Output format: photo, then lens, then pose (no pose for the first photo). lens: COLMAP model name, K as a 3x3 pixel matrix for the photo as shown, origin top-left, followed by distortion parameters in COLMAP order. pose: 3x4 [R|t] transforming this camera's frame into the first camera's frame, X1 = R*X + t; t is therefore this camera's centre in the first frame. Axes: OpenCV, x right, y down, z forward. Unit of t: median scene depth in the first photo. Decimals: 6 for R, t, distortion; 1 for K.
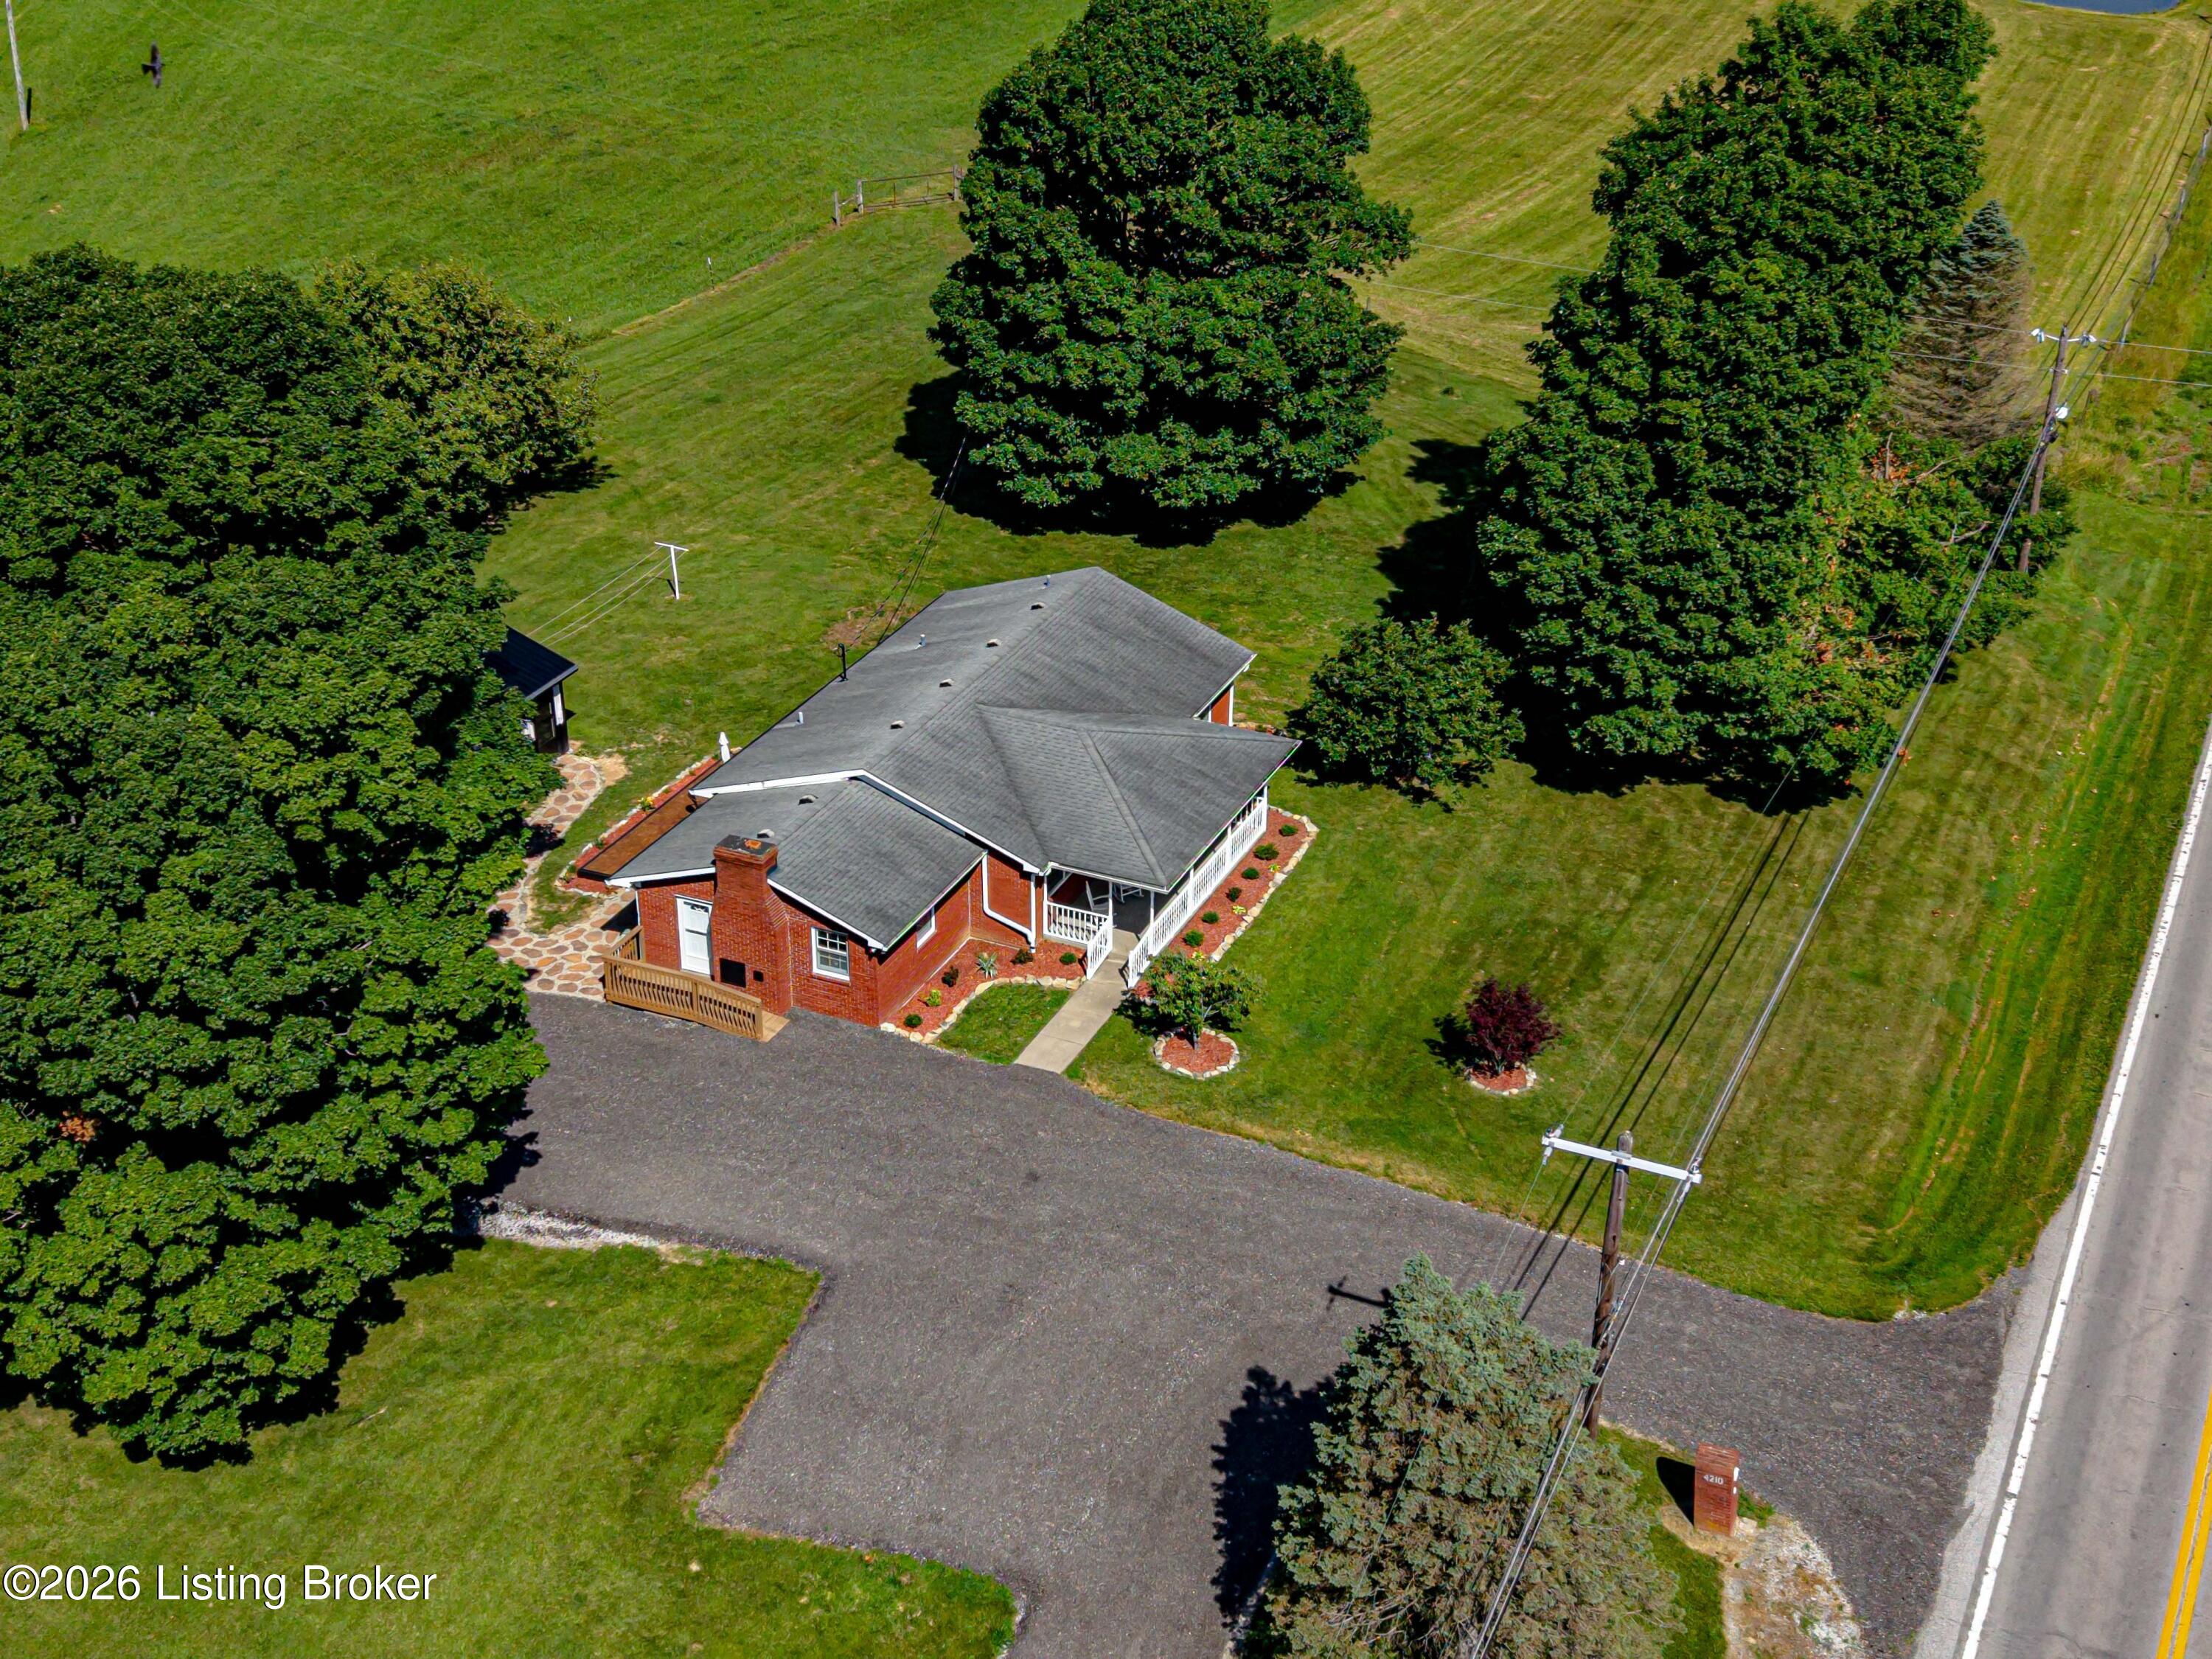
lens RADIAL K [[2805.2, 0, 1096.4], [0, 2805.2, 898.6], [0, 0, 1]] dist [0.408817, 0.000000]
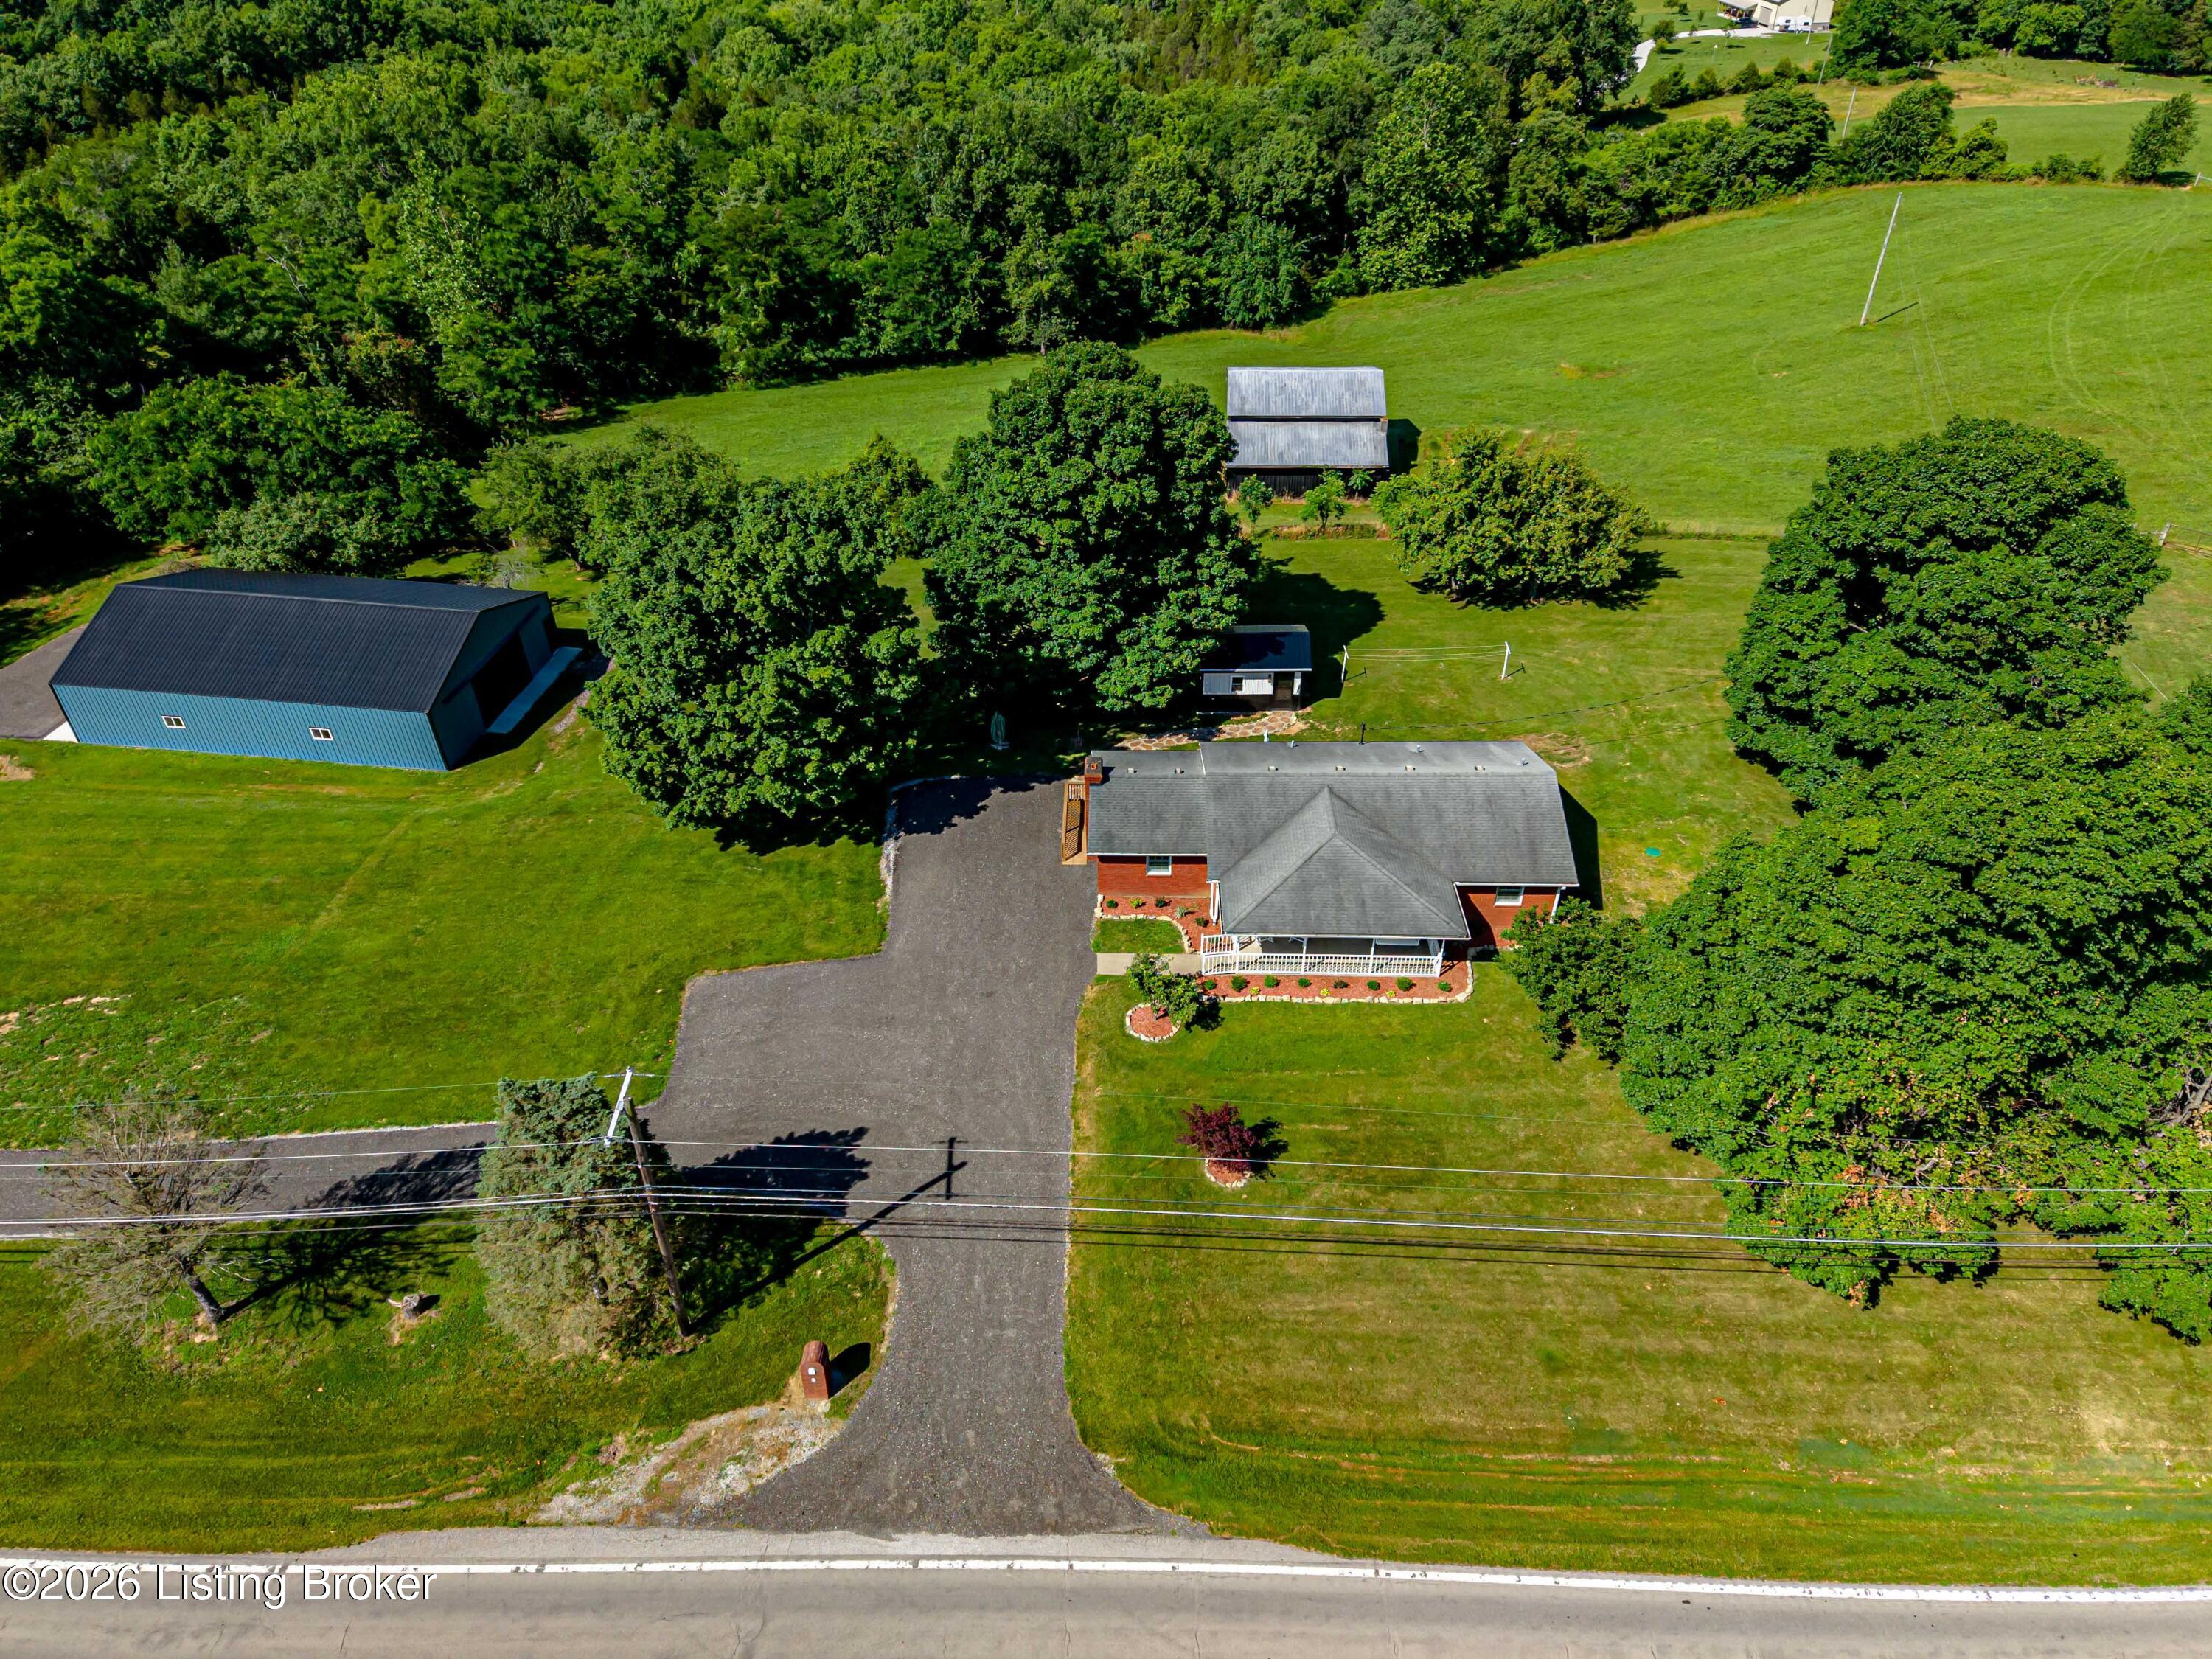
lens RADIAL K [[1417.5, 0, 1113.0], [0, 1417.5, 842.9], [0, 0, 1]] dist [0.209397, -0.185355]
pose [[0.404589, 0.547490, -0.732504, 0.500955], [-0.449527, 0.816603, 0.362057, -0.274967], [0.796388, 0.182796, 0.576500, 0.453781]]
